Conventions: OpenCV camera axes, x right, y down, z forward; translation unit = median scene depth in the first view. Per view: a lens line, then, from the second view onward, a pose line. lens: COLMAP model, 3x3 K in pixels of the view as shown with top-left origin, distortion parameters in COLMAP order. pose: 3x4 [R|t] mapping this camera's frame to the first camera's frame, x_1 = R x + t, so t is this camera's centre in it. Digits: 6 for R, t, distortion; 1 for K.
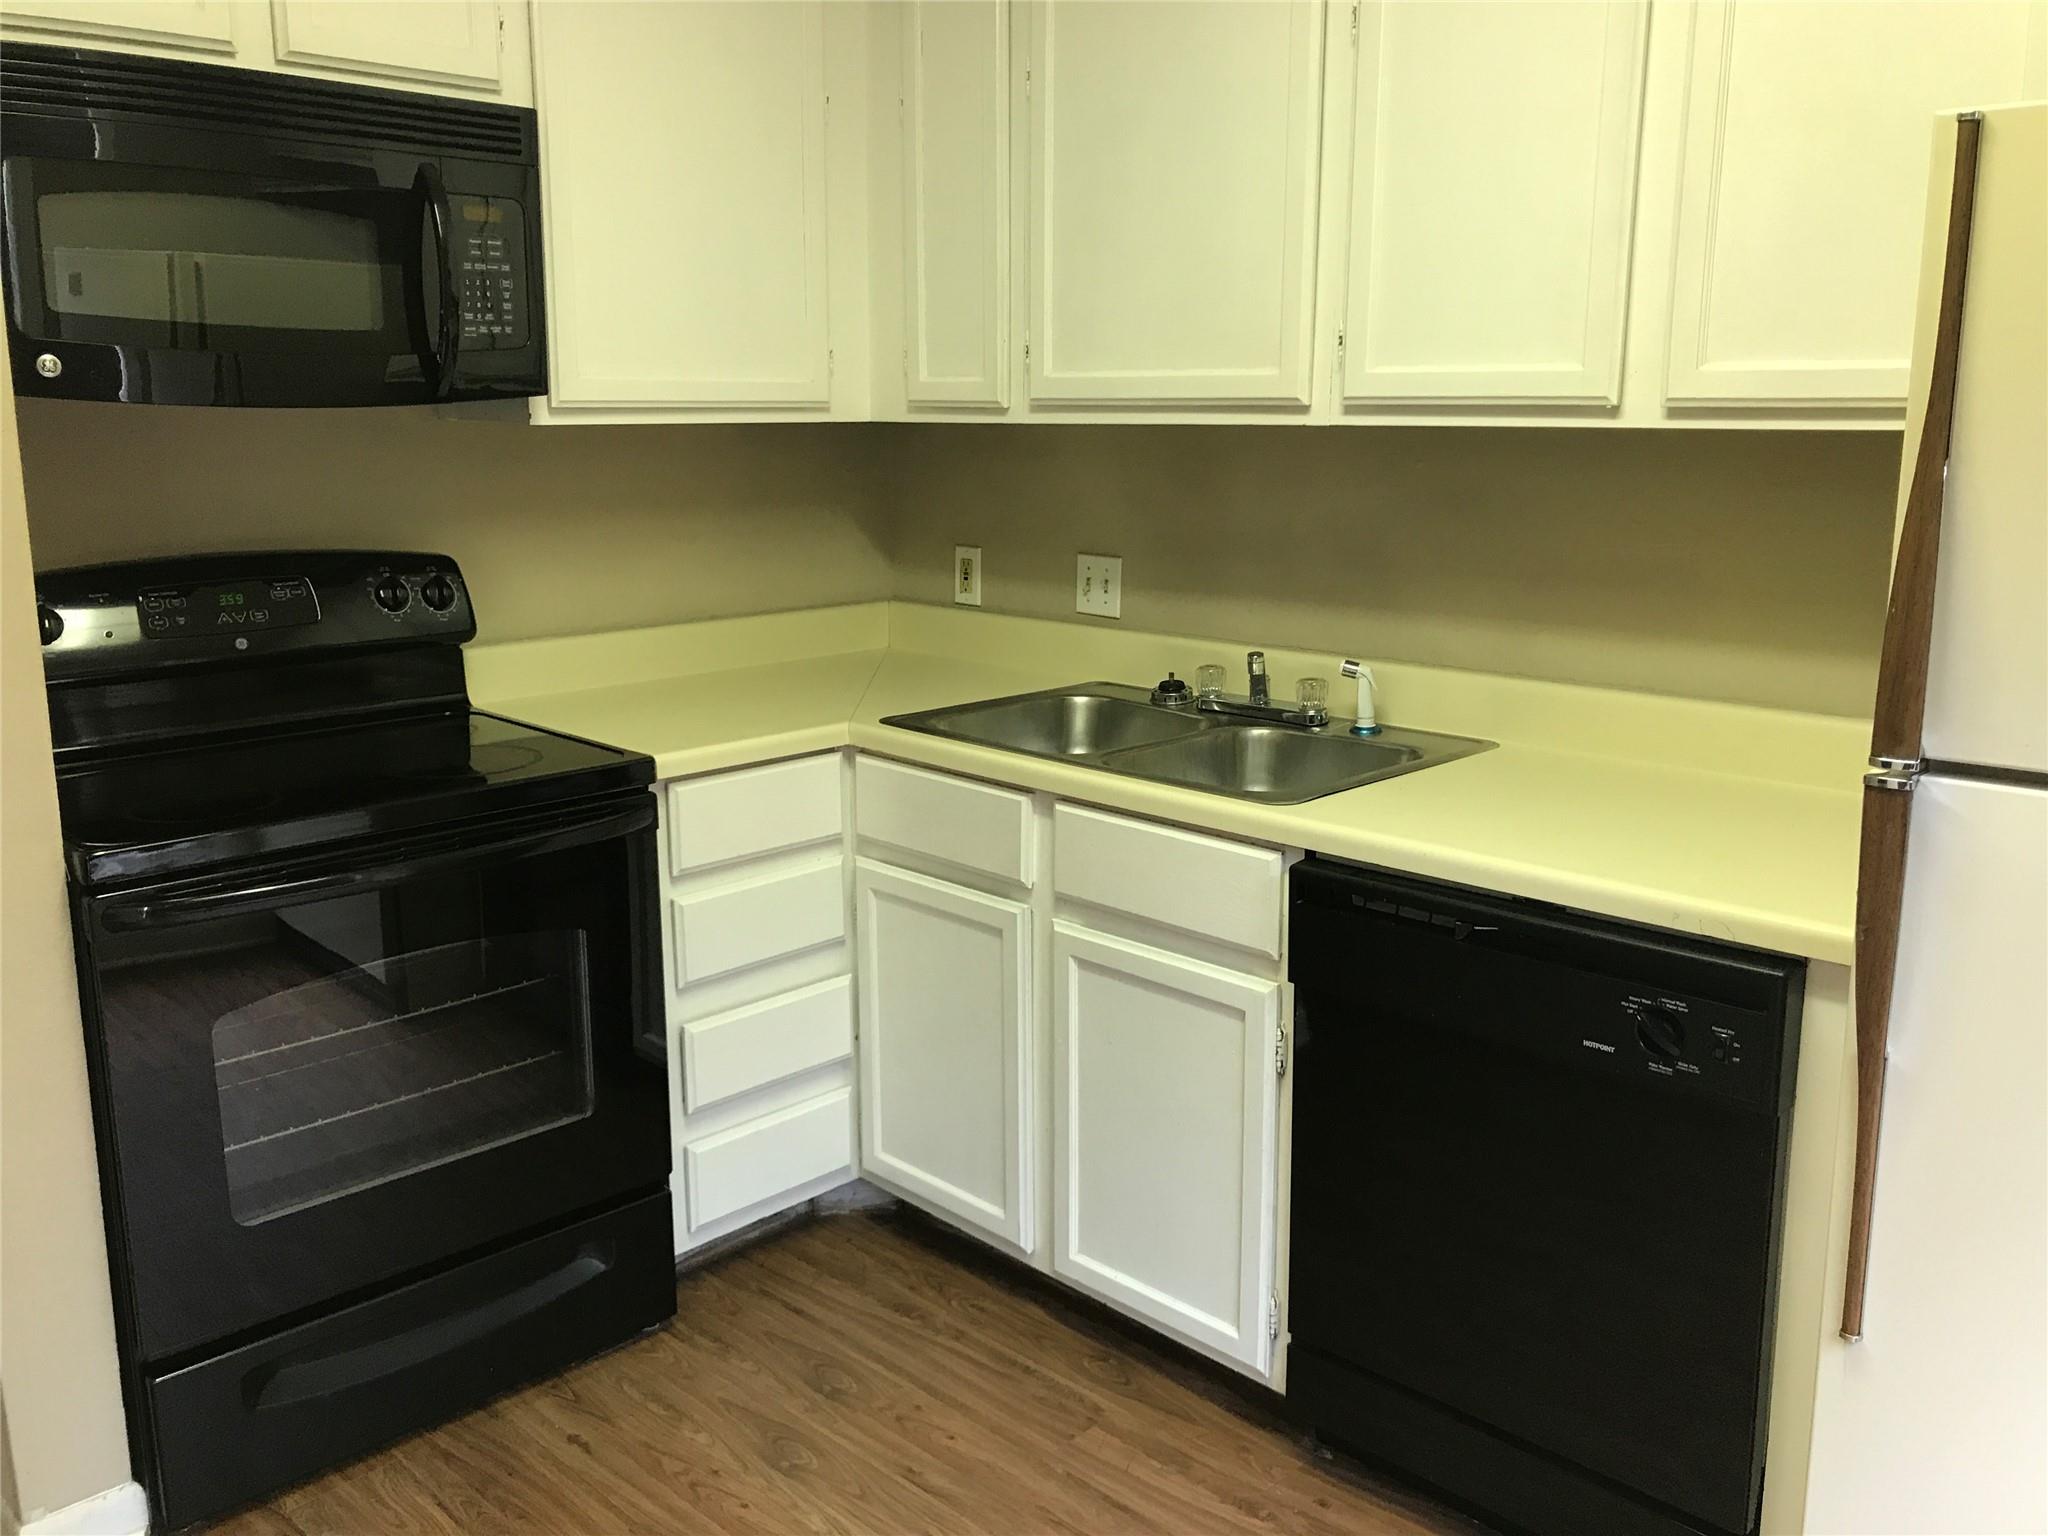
lens RADIAL K [[1716.0, 0, 1026.1], [0, 1716.0, 765.3], [0, 0, 1]] dist [0.011731, 0.004513]
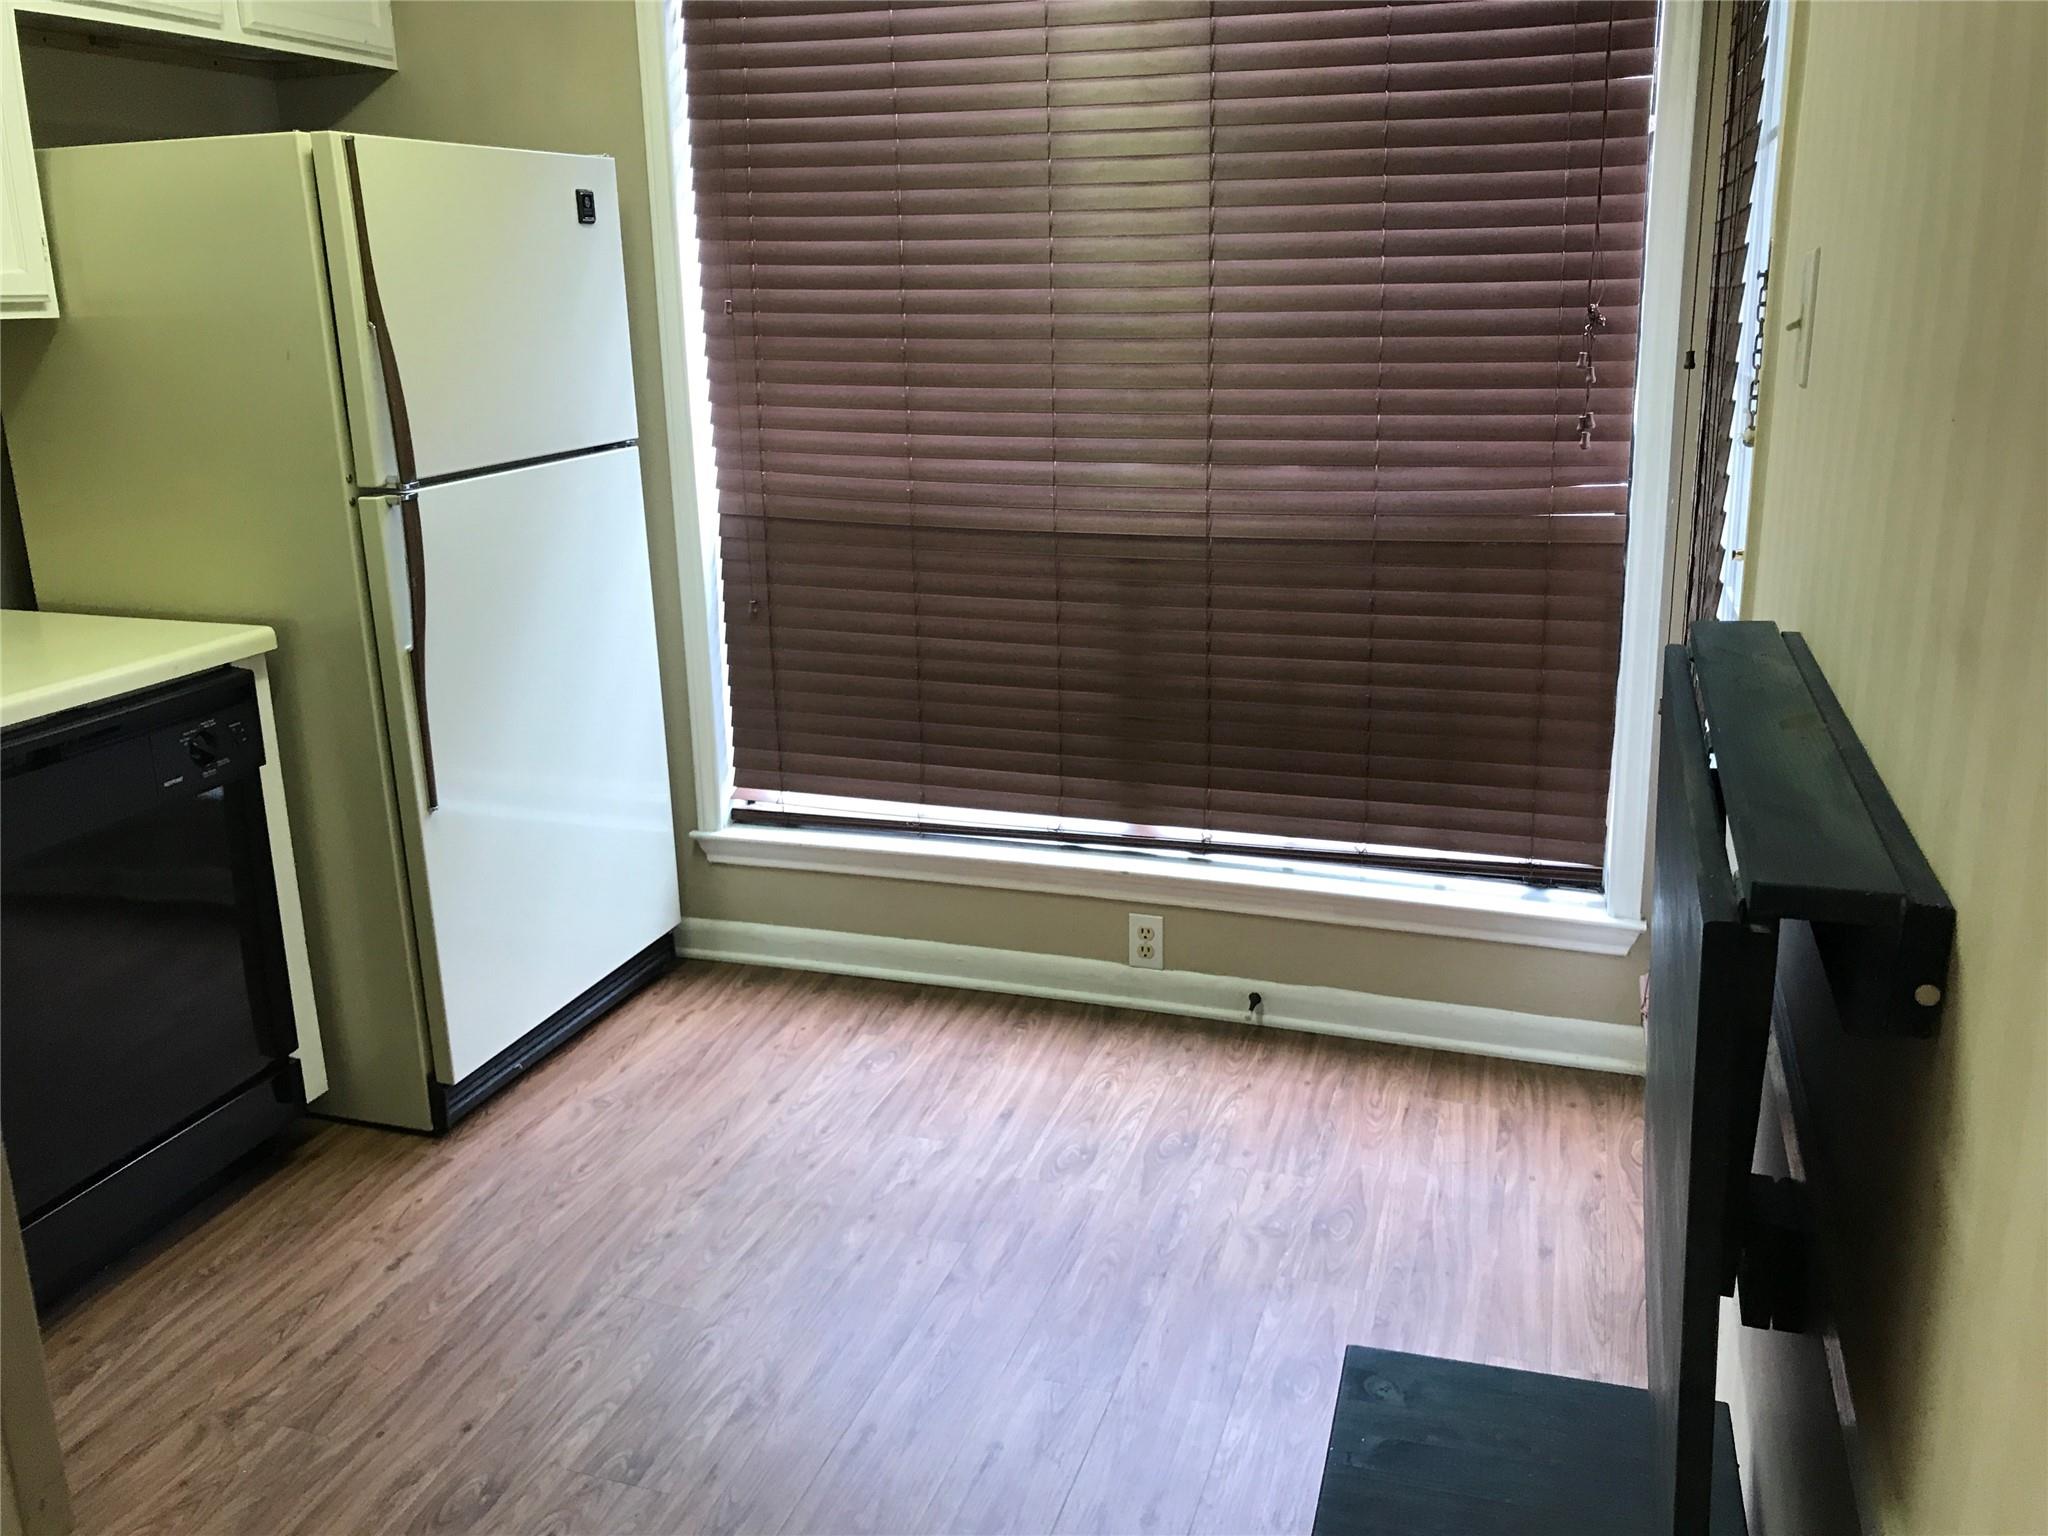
lens RADIAL K [[1716.0, 0, 1025.5], [0, 1716.0, 764.1], [0, 0, 1]] dist [0.011731, 0.004513]
pose [[-0.447077, -0.245876, 0.860039, -1.272312], [0.202522, 0.908688, 0.365063, -0.235411], [-0.871267, 0.337388, -0.356458, 1.003178]]
